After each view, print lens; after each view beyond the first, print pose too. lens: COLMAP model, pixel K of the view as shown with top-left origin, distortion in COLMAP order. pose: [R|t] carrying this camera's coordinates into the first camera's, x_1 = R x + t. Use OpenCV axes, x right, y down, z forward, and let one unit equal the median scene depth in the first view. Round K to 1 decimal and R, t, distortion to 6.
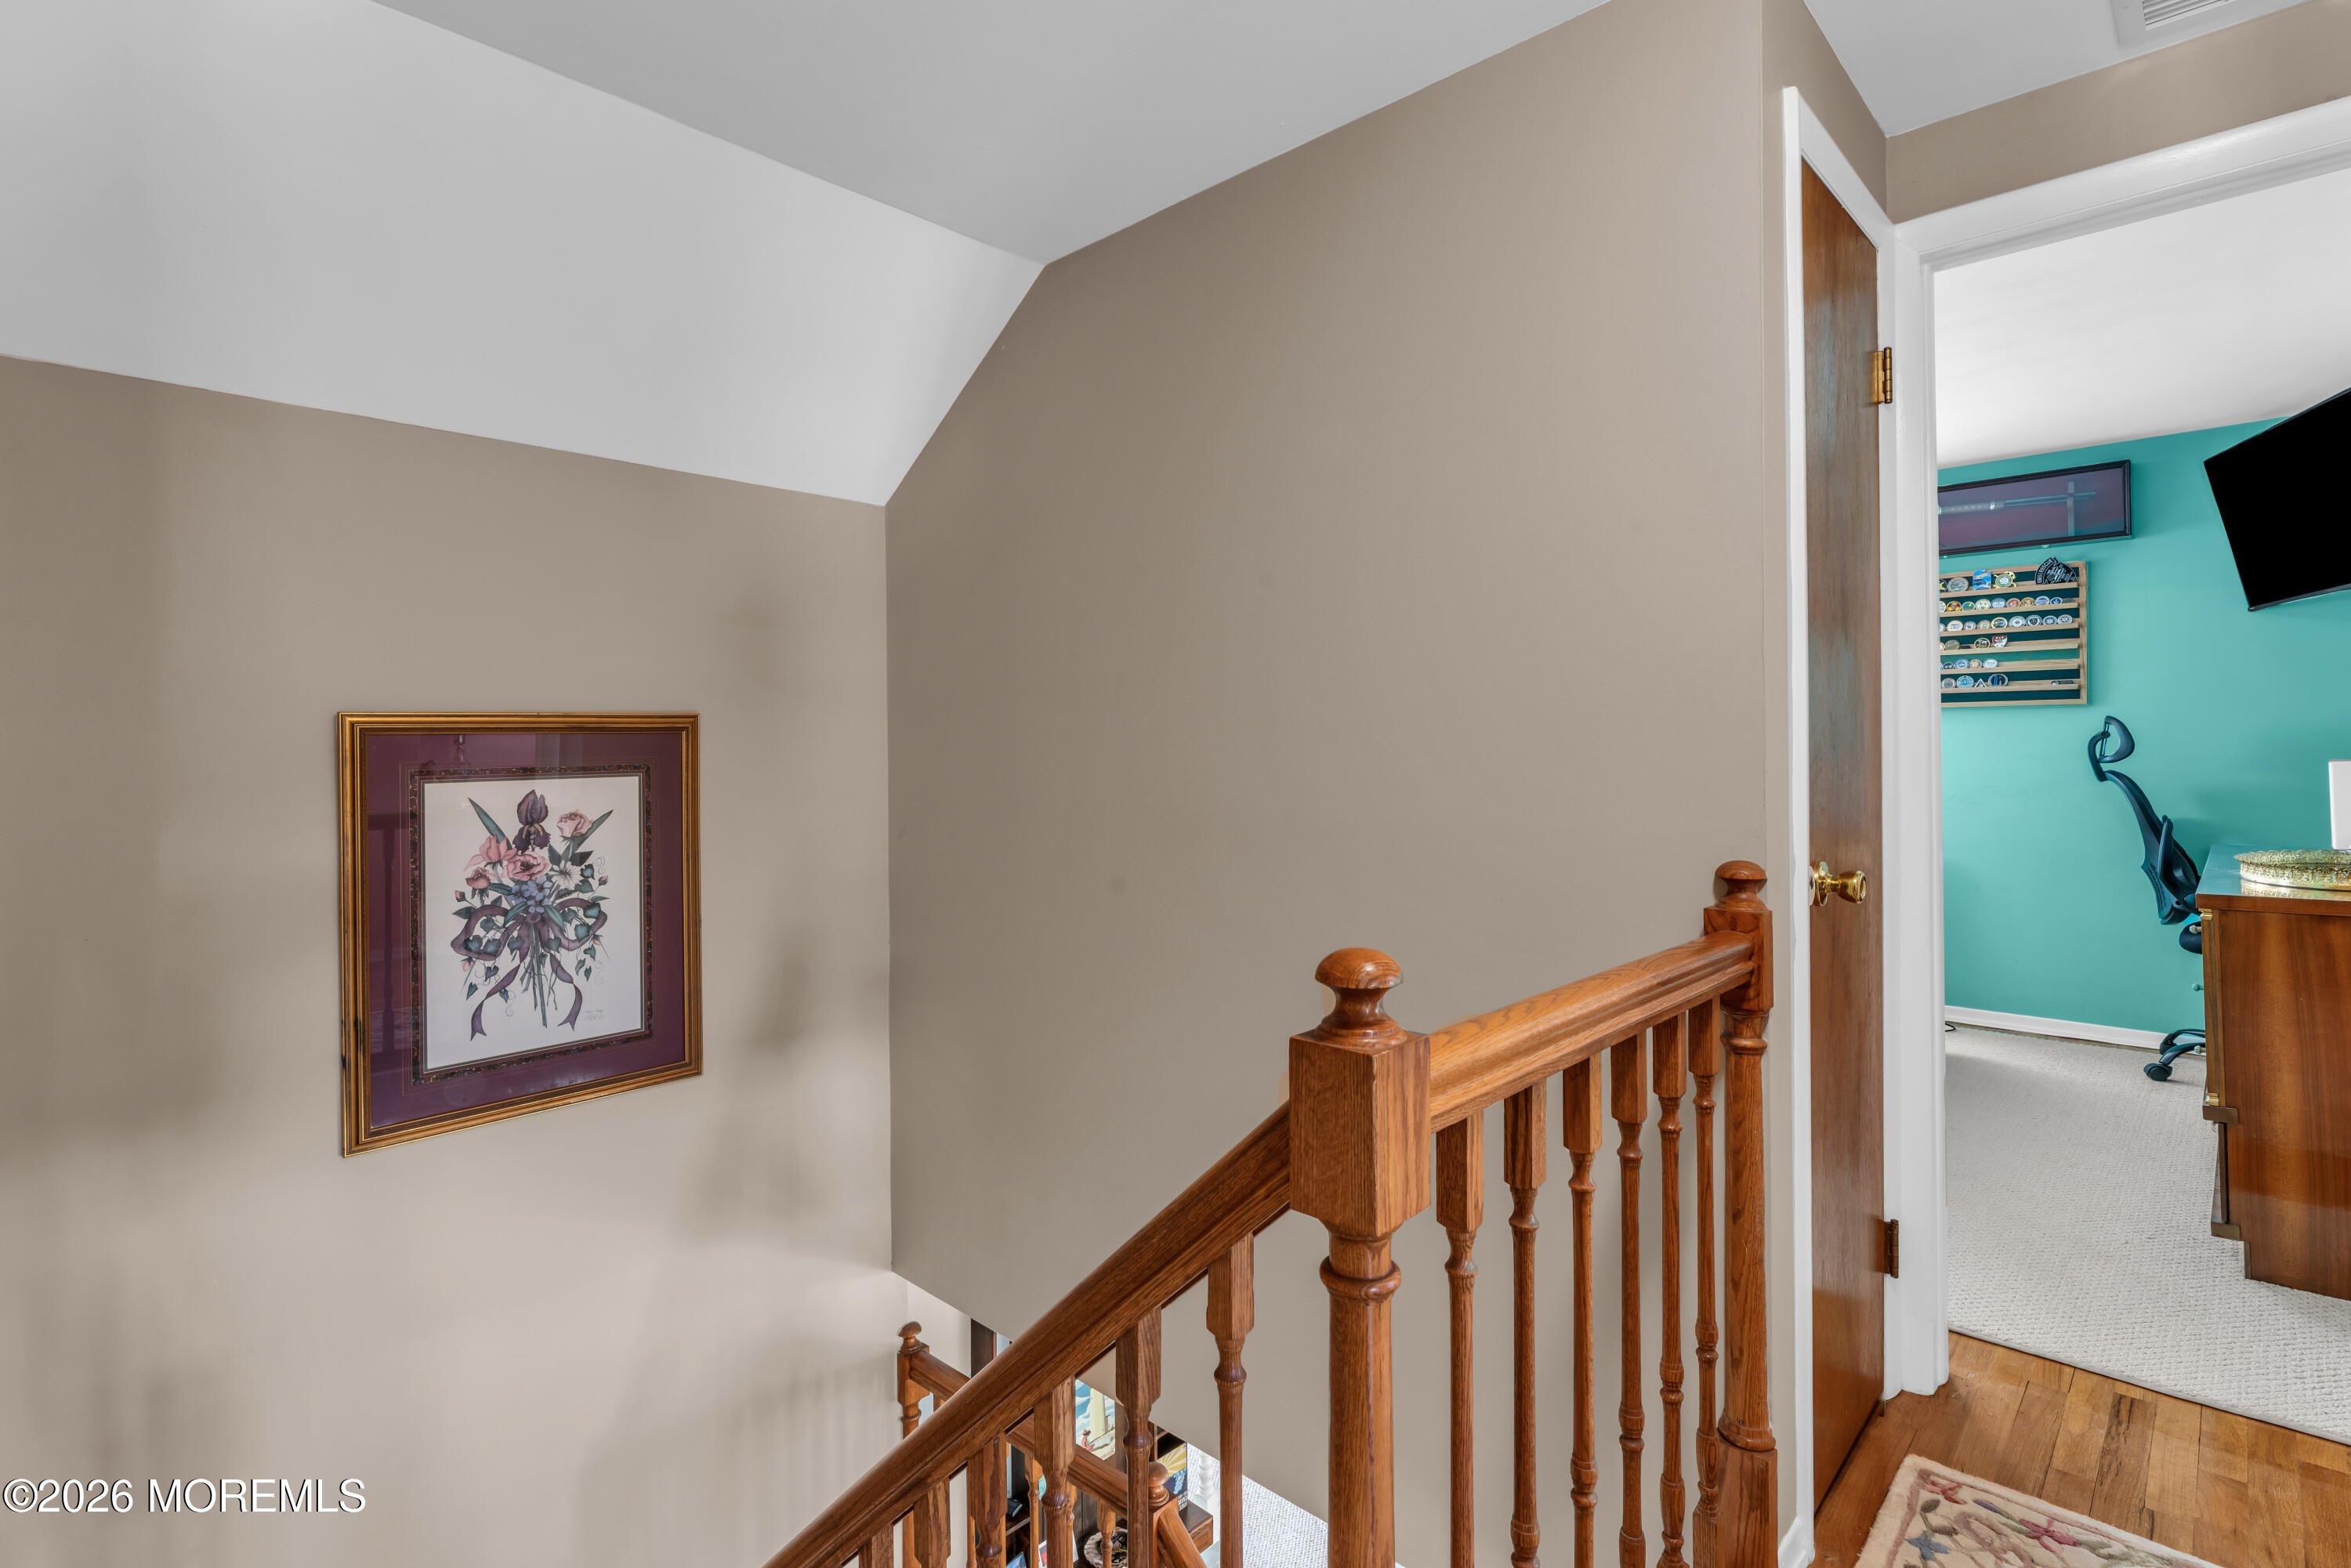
lens RADIAL K [[1133.5, 0, 1174.9], [0, 1133.5, 766.9], [0, 0, 1]] dist [0.000749, 0.000507]
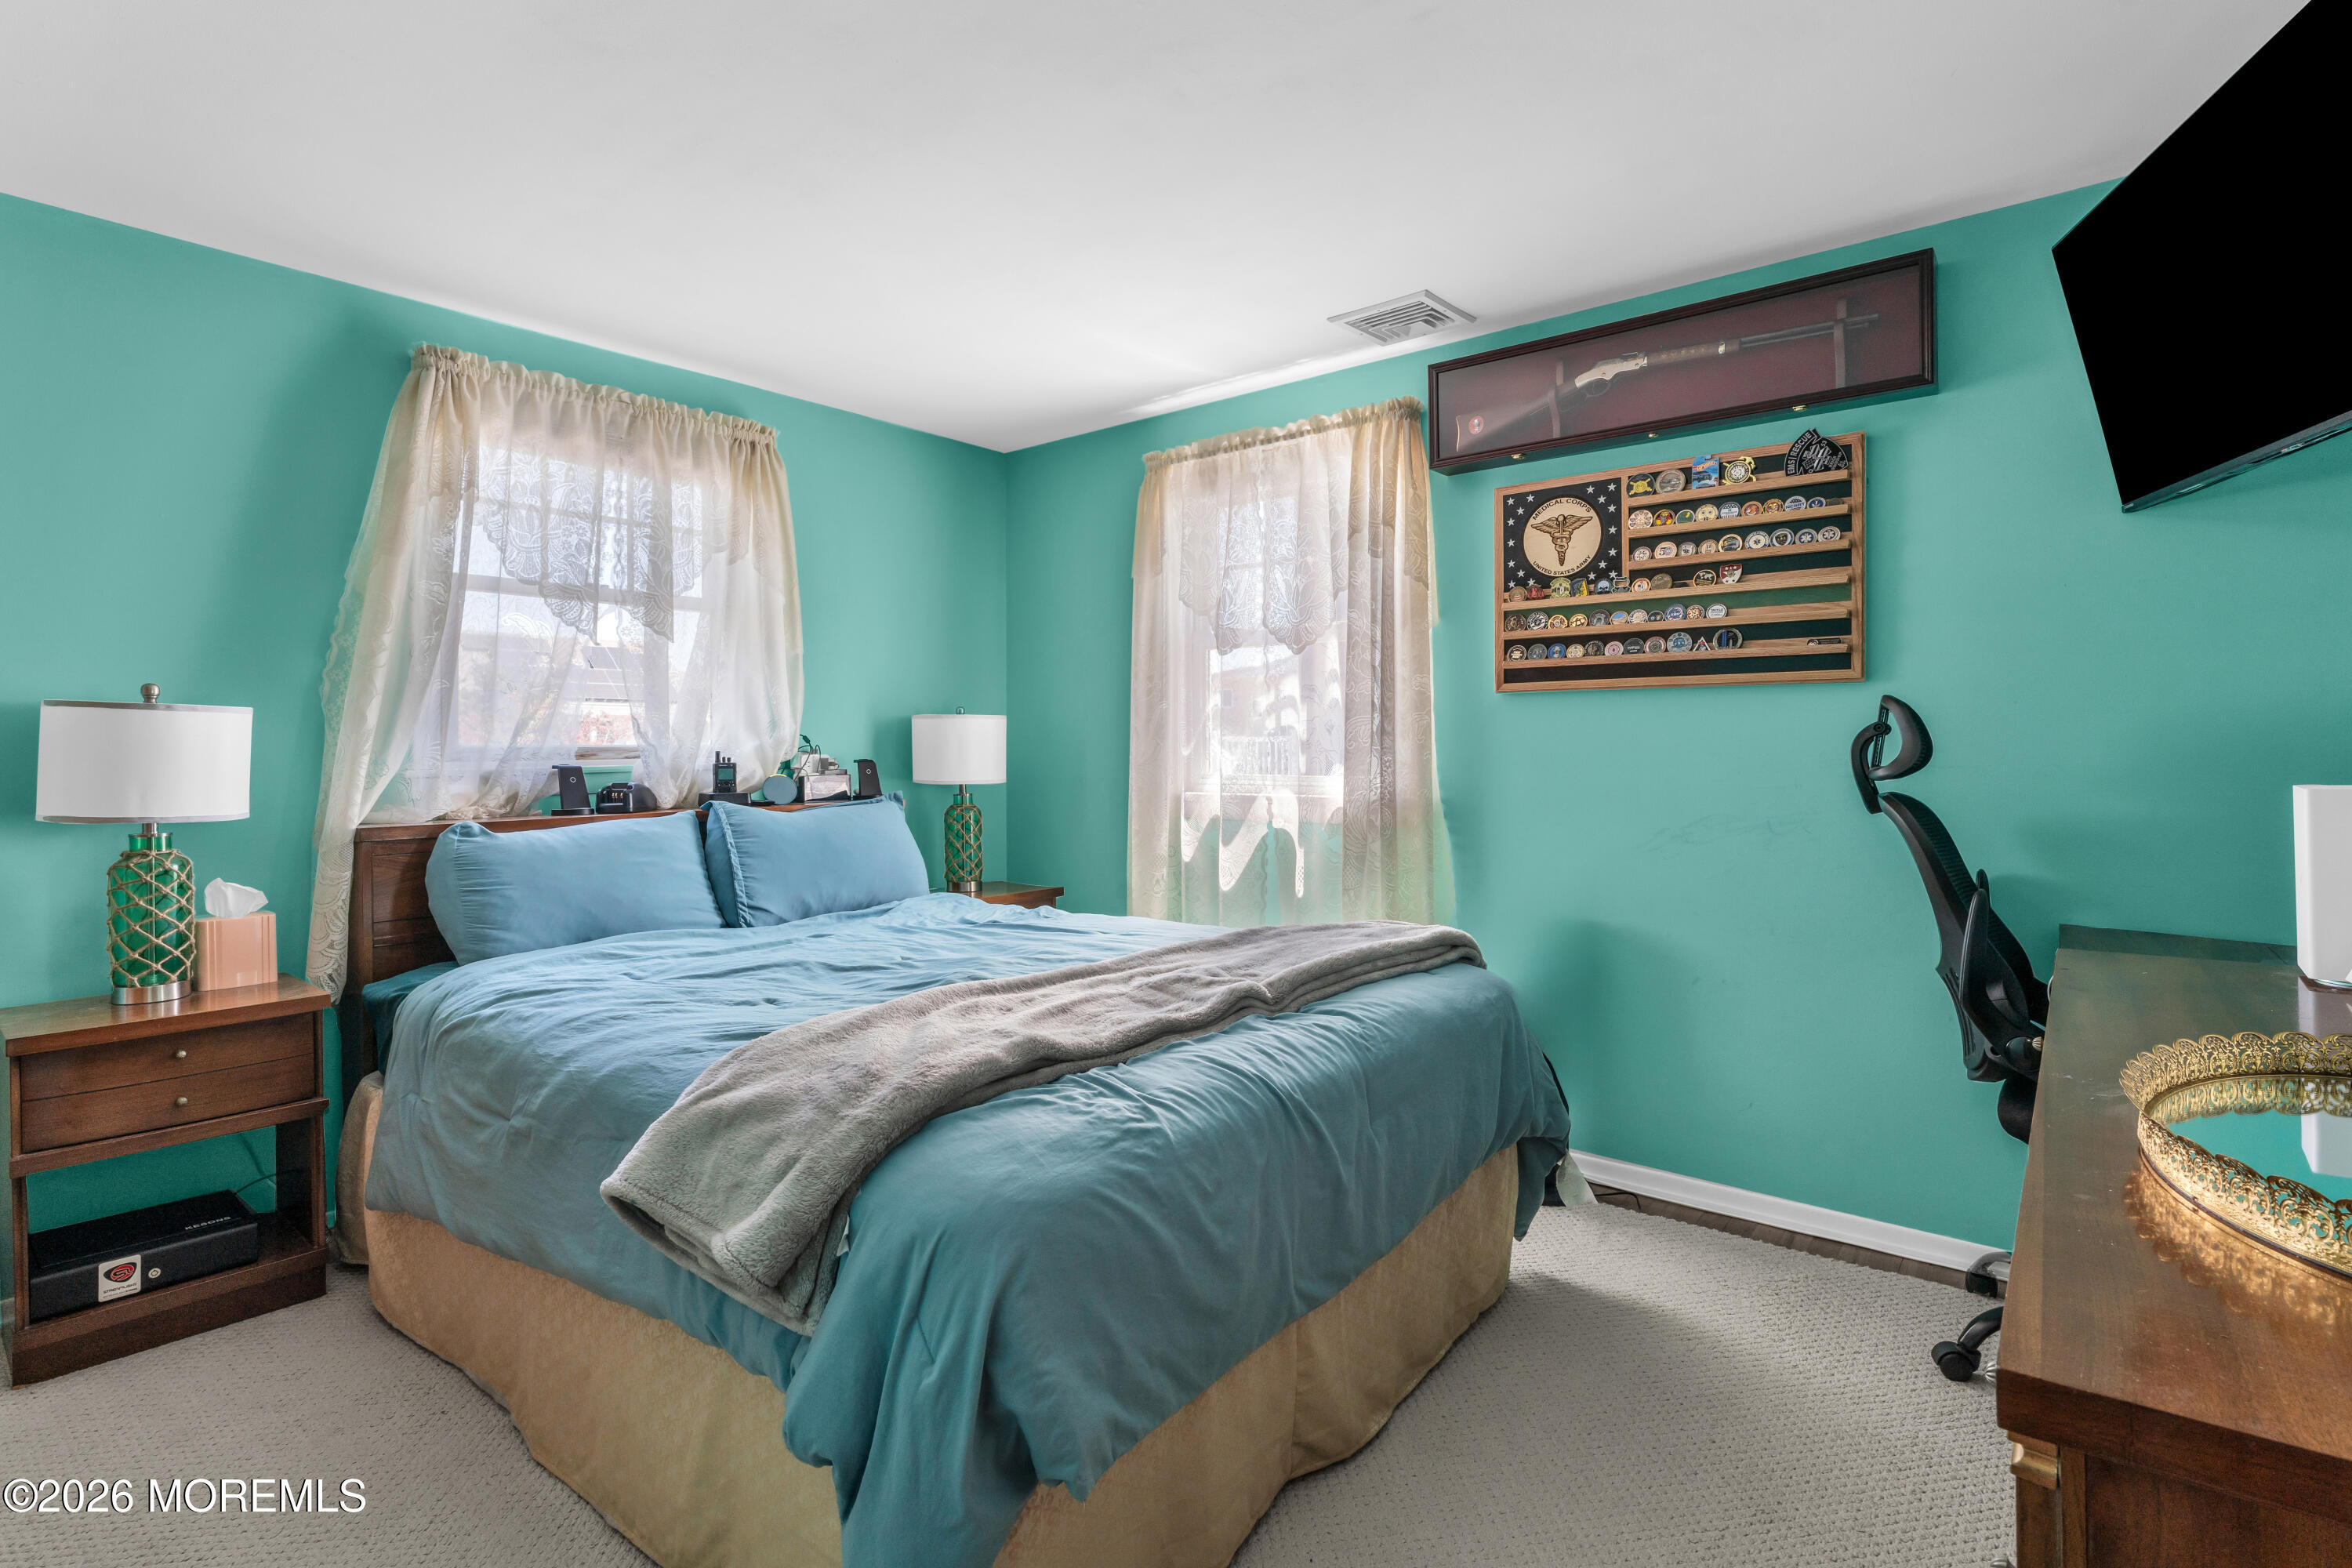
lens RADIAL K [[1134.0, 0, 1177.7], [0, 1134.0, 784.8], [0, 0, 1]] dist [0.000749, 0.000507]
pose [[0.996644, -0.001101, 0.081847, 0.394110], [-0.000211, 0.999872, 0.016023, -0.008840], [-0.081854, -0.015986, 0.996516, 0.432519]]
